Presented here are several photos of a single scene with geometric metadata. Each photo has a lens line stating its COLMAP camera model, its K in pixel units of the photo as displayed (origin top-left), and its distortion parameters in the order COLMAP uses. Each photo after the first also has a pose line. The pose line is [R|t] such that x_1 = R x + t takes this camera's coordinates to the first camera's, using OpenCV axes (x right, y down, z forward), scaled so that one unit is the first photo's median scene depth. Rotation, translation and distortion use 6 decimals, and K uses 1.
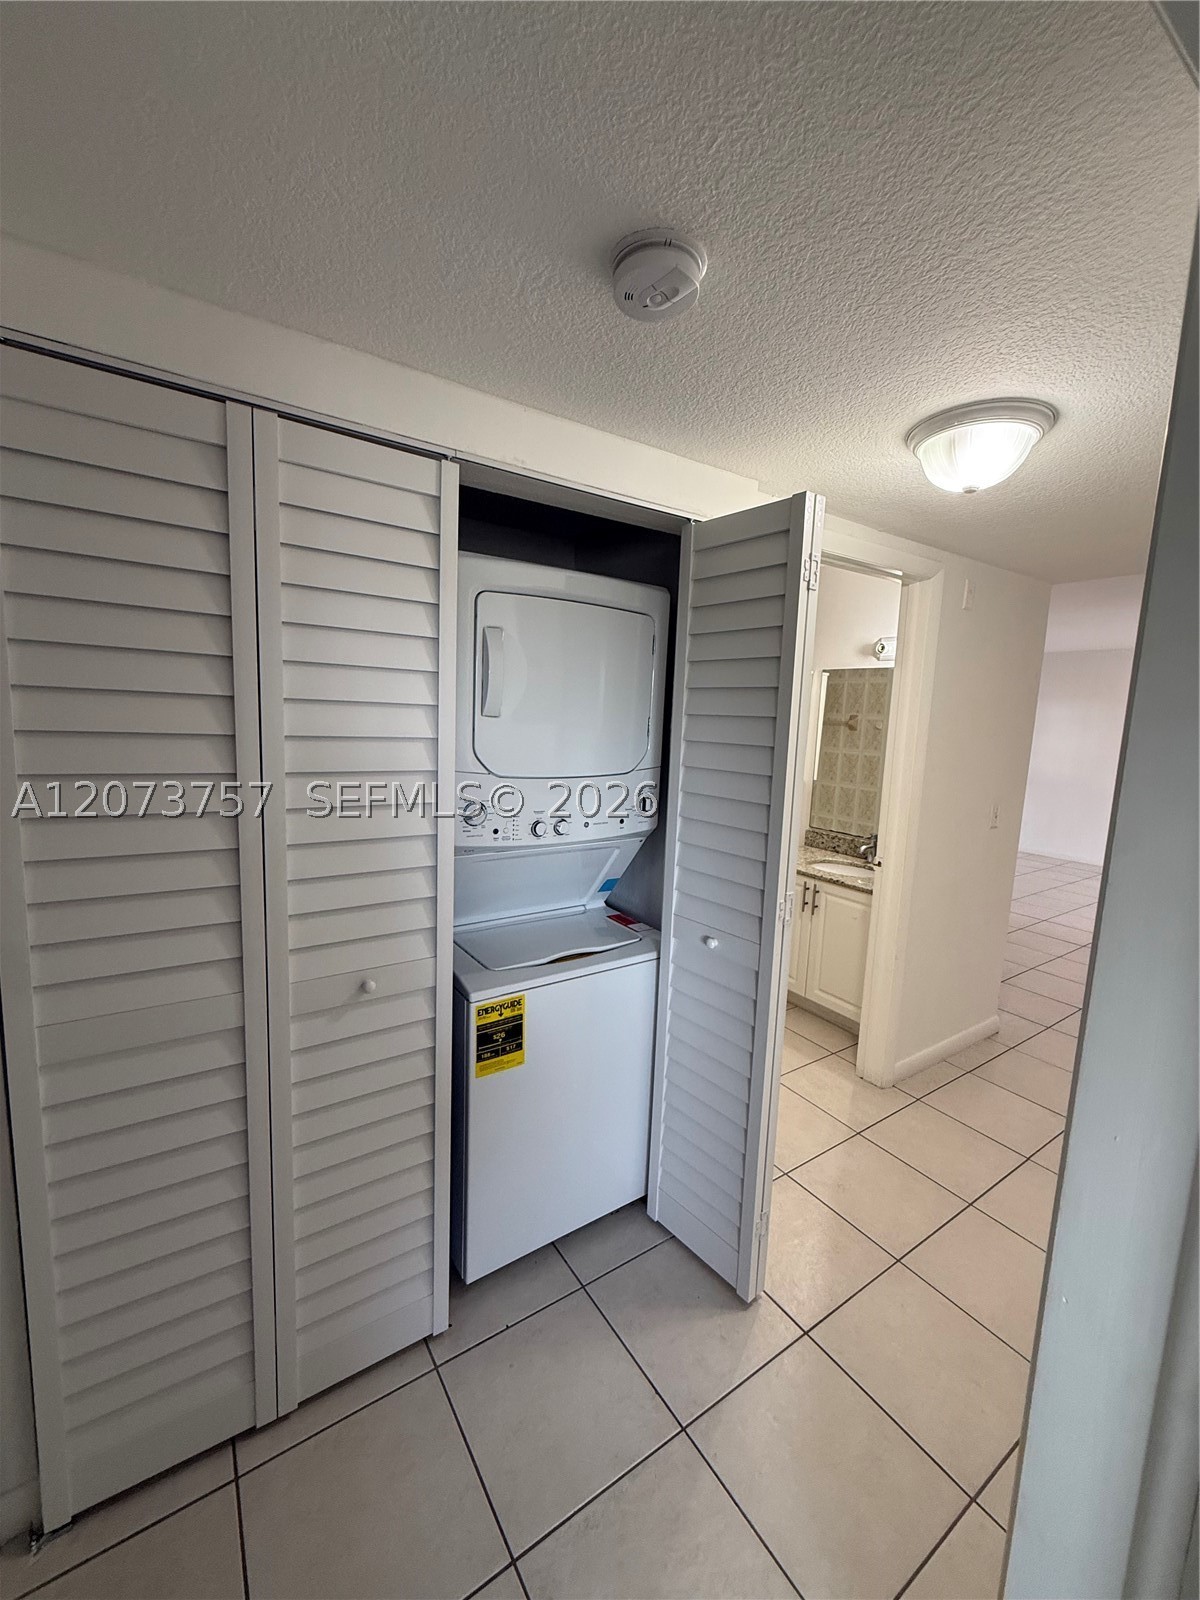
lens RADIAL K [[640.8, 0, 600.0], [0, 640.8, 800.0], [0, 0, 1]] dist [0.000182, 0.000222]
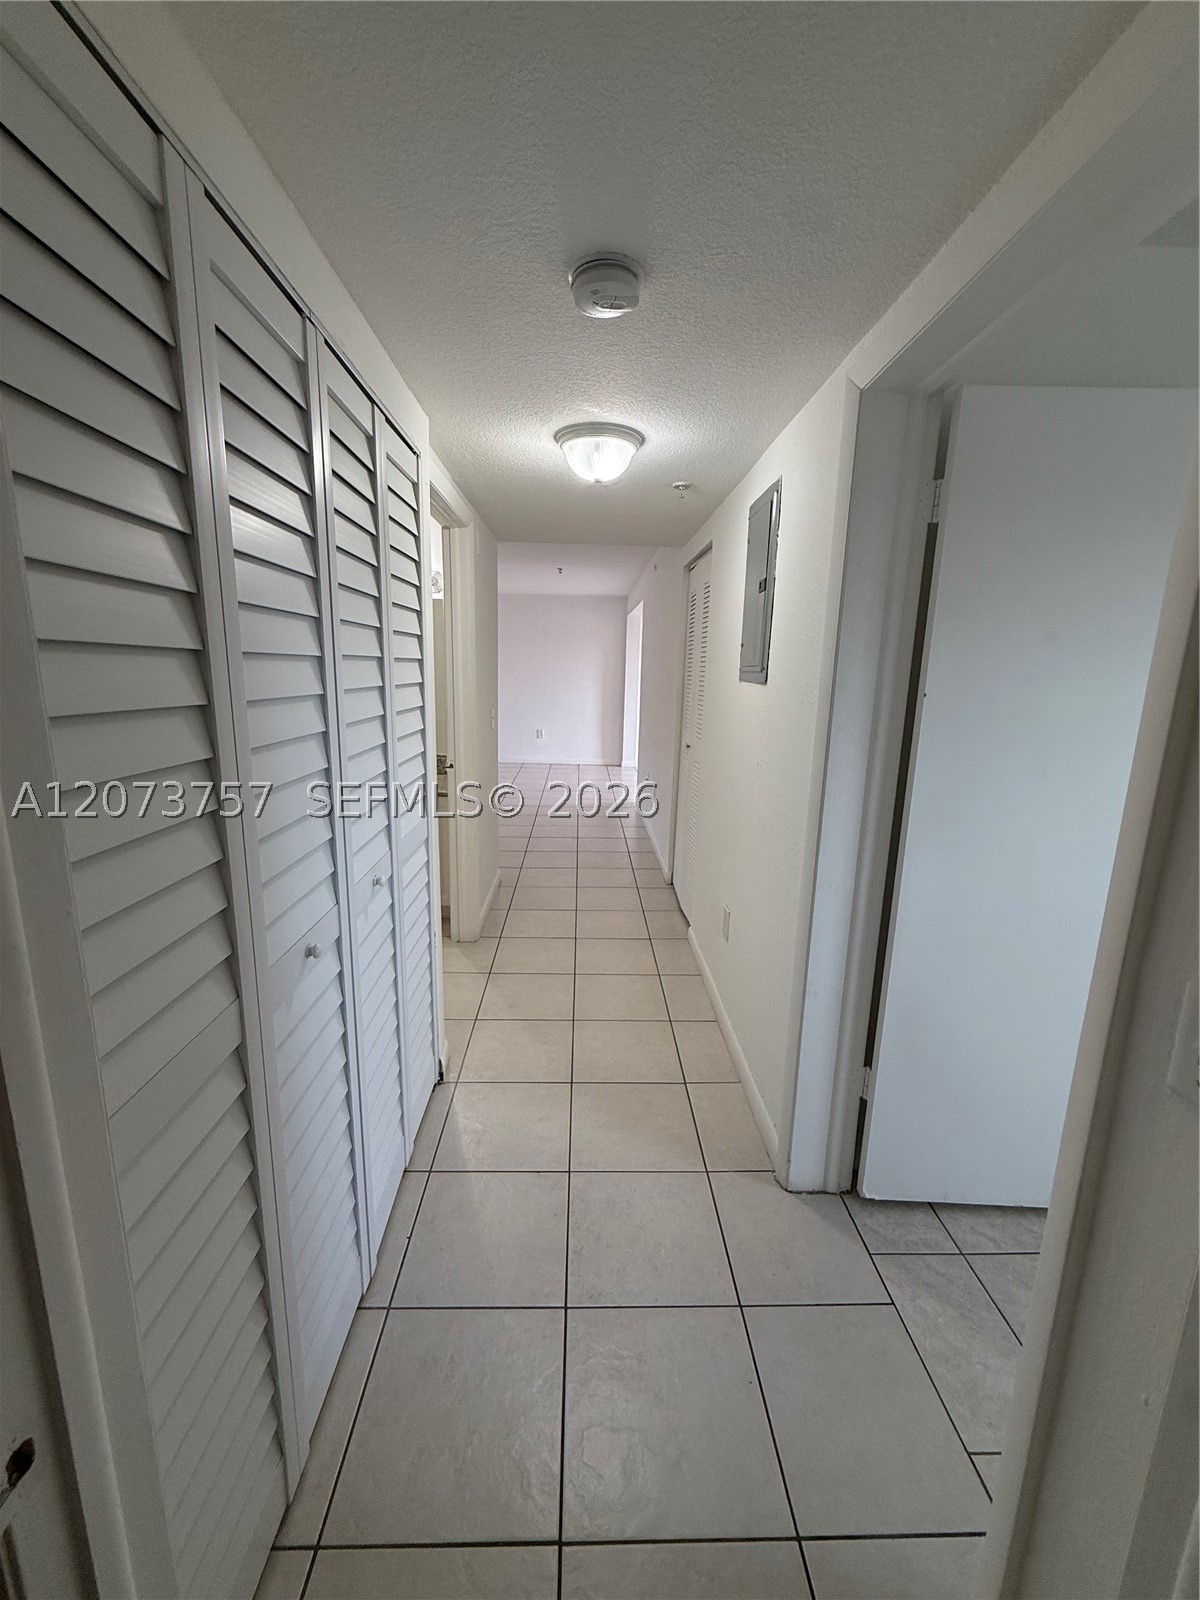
lens RADIAL K [[640.8, 0, 600.0], [0, 640.8, 800.0], [0, 0, 1]] dist [0.000182, 0.000222]
pose [[0.534240, -0.199983, 0.821337, -0.780895], [0.114832, 0.979776, 0.163868, -0.005116], [-0.837497, 0.006771, 0.546400, 0.196189]]
